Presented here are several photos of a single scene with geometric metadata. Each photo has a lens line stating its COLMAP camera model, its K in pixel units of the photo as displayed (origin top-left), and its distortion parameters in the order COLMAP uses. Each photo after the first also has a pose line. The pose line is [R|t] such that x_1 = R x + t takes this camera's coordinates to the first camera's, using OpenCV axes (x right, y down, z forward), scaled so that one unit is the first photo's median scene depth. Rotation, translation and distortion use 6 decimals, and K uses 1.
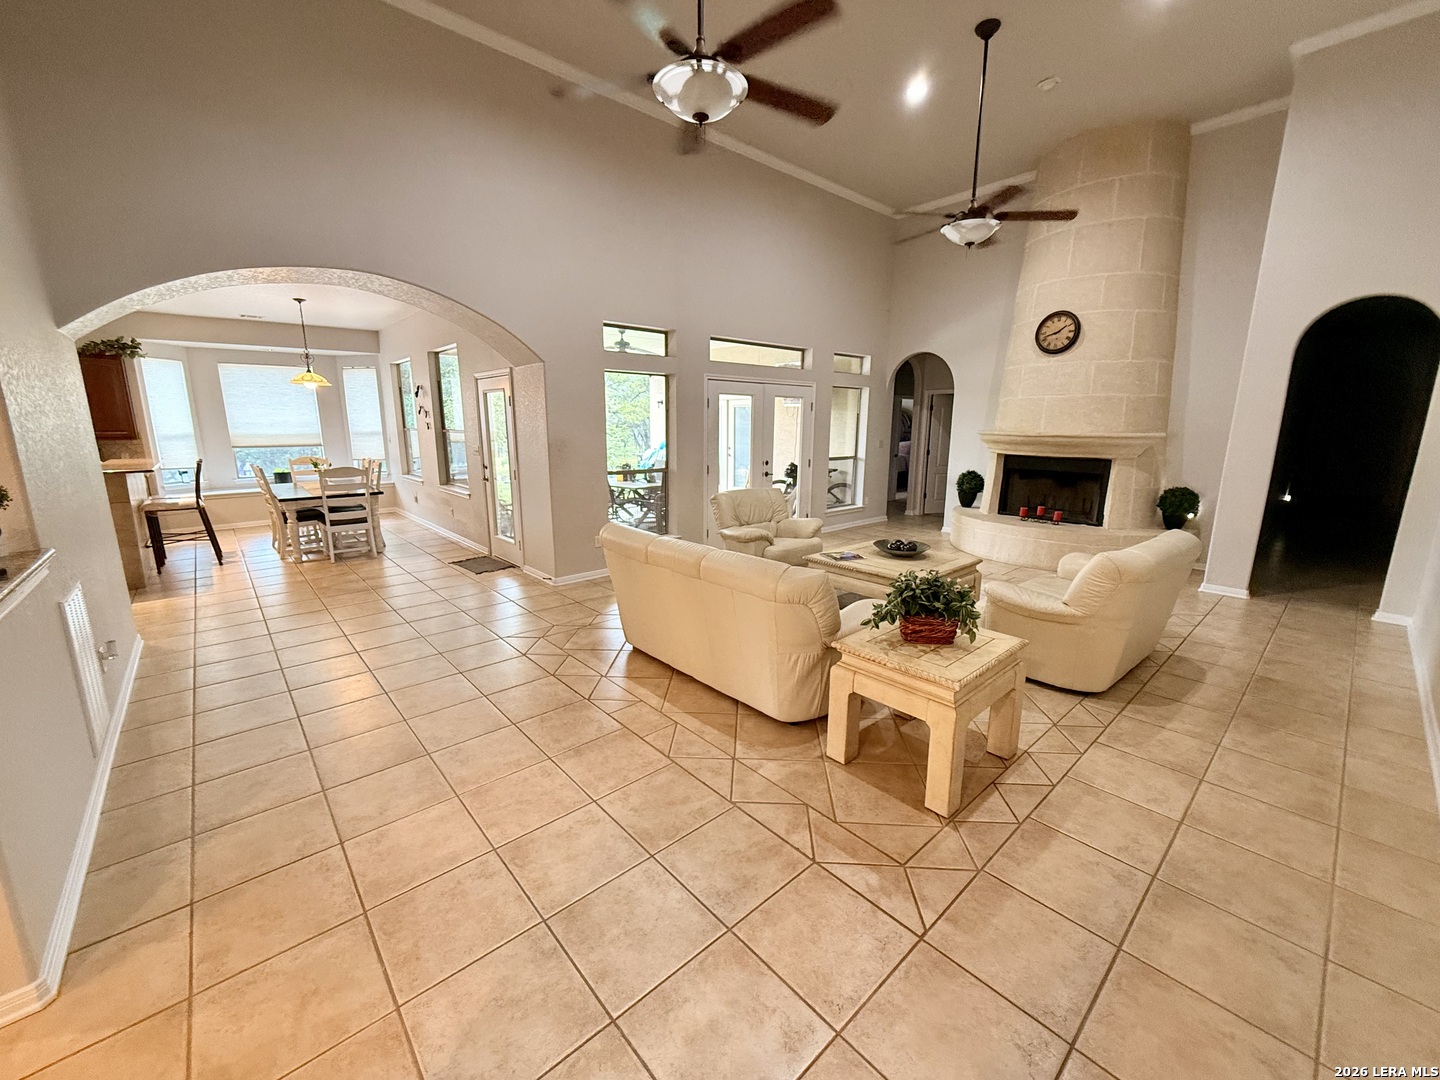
lens RADIAL K [[572.9, 0, 722.1], [0, 572.9, 537.4], [0, 0, 1]] dist [0.000149, -0.000735]
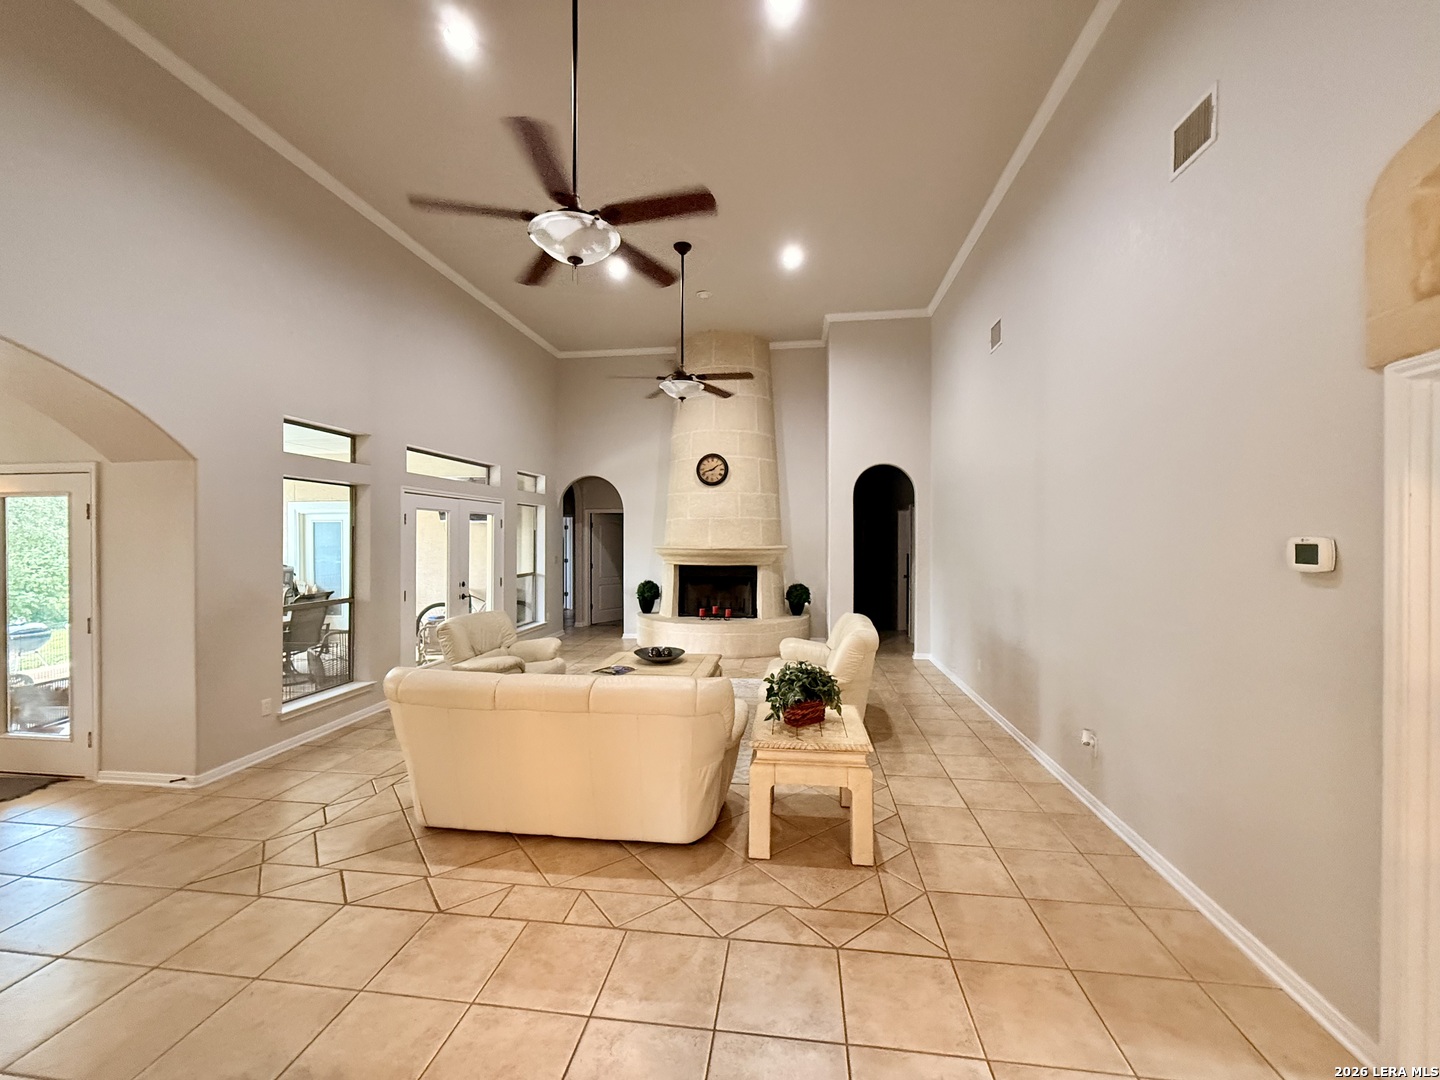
lens RADIAL K [[572.9, 0, 720.7], [0, 572.9, 536.1], [0, 0, 1]] dist [0.000149, -0.000735]
pose [[0.760412, -0.004308, 0.649427, -0.235429], [0.132415, 0.980001, -0.148543, -0.019563], [-0.635799, 0.198947, 0.745775, 0.063443]]
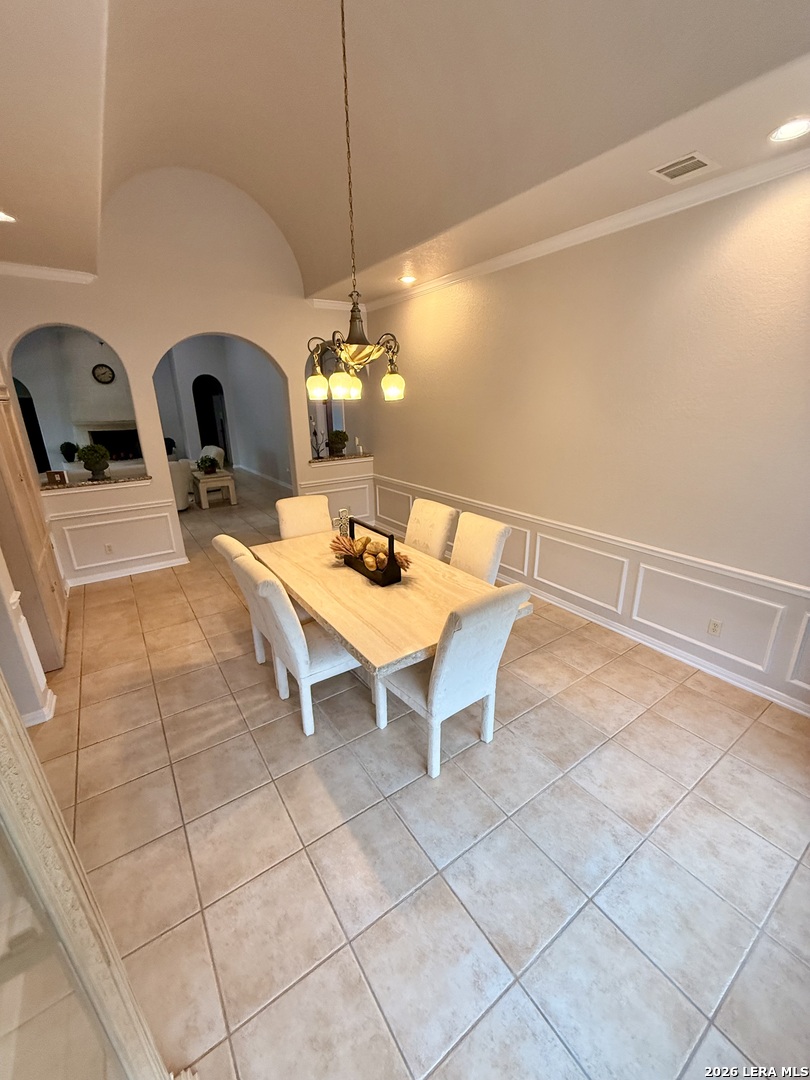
lens RADIAL K [[429.7, 0, 404.5], [0, 429.7, 538.9], [0, 0, 1]] dist [0.000149, -0.000735]
pose [[0.125780, -0.312291, 0.941623, -1.056478], [0.211791, 0.935732, 0.282047, 0.020921], [-0.969187, 0.163952, 0.183836, -0.343178]]
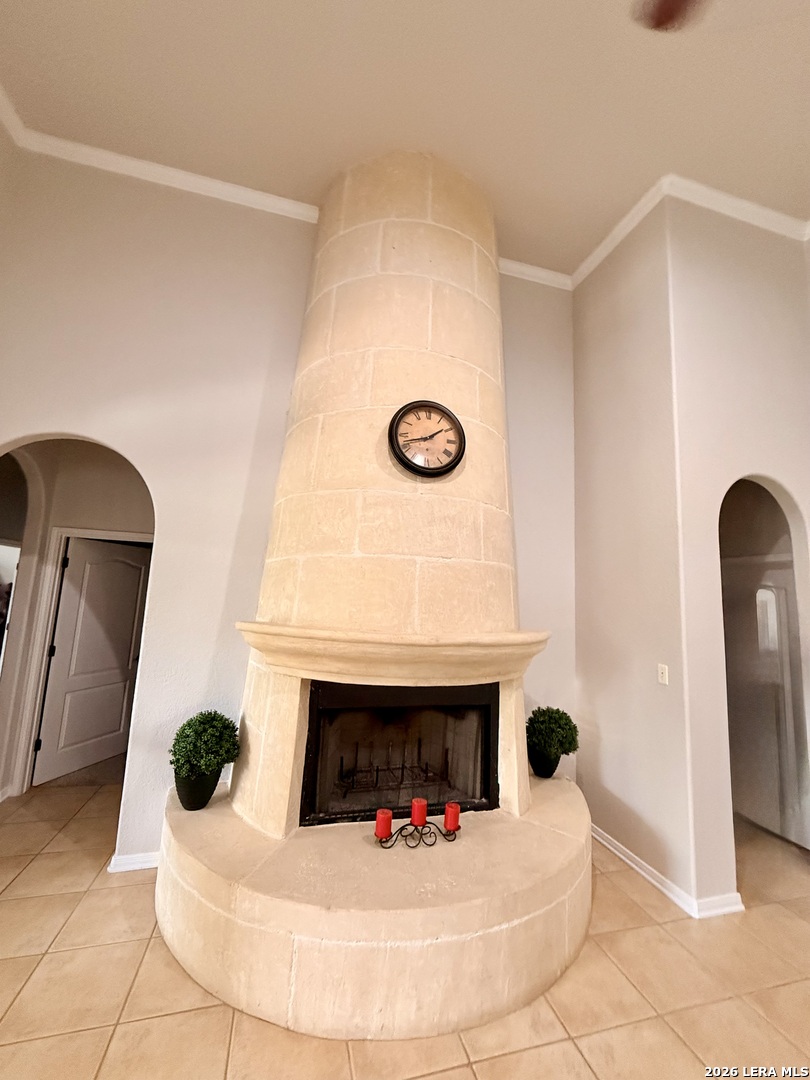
lens RADIAL K [[429.7, 0, 400.9], [0, 429.7, 536.6], [0, 0, 1]] dist [0.000149, -0.000735]
pose [[0.449728, 0.136609, 0.882657, 0.248530], [0.135025, 0.966477, -0.218380, -0.193629], [-0.882900, 0.217392, 0.416206, 0.889499]]
